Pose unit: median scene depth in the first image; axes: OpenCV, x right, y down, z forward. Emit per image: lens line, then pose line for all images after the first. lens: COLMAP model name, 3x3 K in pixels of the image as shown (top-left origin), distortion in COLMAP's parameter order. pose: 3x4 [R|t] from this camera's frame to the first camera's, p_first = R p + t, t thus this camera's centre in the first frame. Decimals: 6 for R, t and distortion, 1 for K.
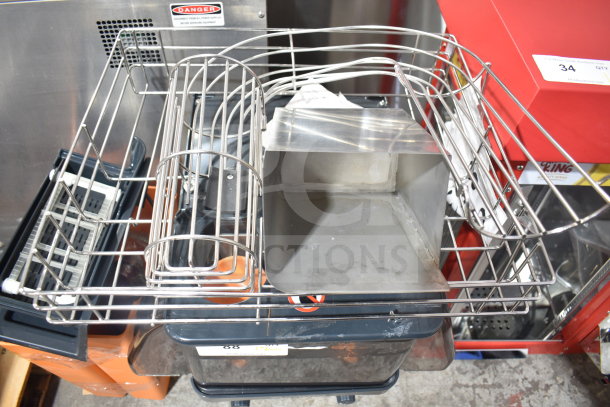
lens RADIAL K [[473.2, 0, 308.1], [0, 473.2, 203.6], [0, 0, 1]] dist [-0.089594, 0.011253]
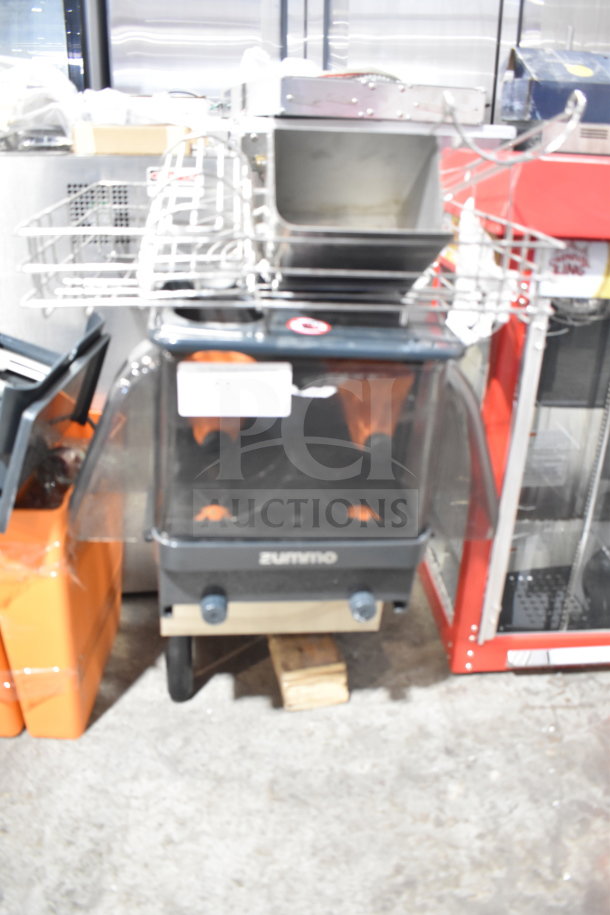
lens RADIAL K [[709.8, 0, 307.2], [0, 709.8, 458.1], [0, 0, 1]] dist [-0.089594, 0.011253]
pose [[0.997972, -0.024427, 0.058773, -0.044652], [0.047190, 0.903614, -0.425740, 0.483654], [-0.042709, 0.427650, 0.902935, -0.041620]]
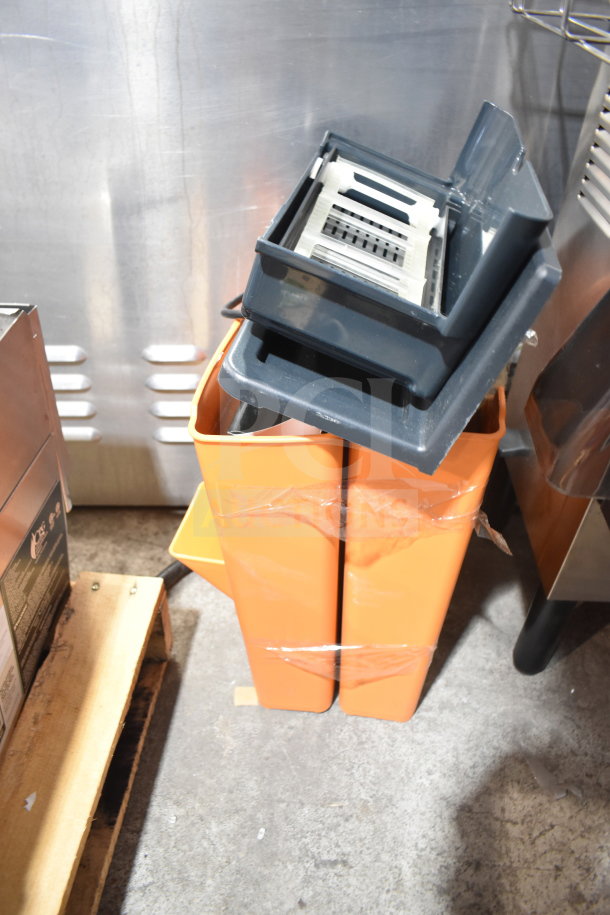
lens RADIAL K [[709.8, 0, 307.8], [0, 709.8, 452.4], [0, 0, 1]] dist [-0.089594, 0.011253]
pose [[0.996824, 0.039625, -0.069071, -0.367997], [-0.054916, 0.970216, -0.235935, 0.323787], [0.057664, 0.238979, 0.969311, 0.230737]]
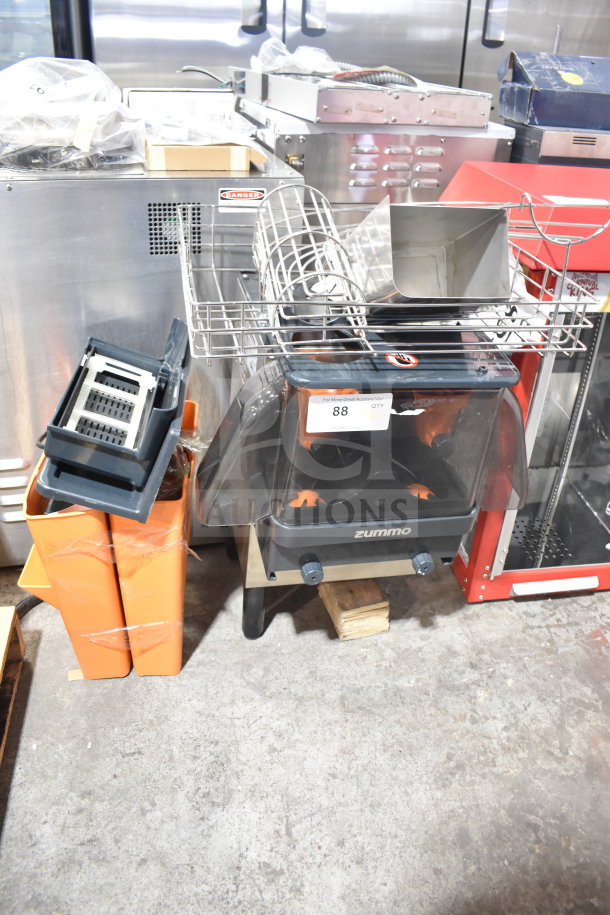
lens RADIAL K [[709.8, 0, 305.1], [0, 709.8, 454.4], [0, 0, 1]] dist [-0.089594, 0.011253]
pose [[0.987118, -0.061239, 0.147810, -0.247710], [0.104464, 0.946437, -0.305524, 0.444755], [-0.121183, 0.317029, 0.940642, -0.244883]]
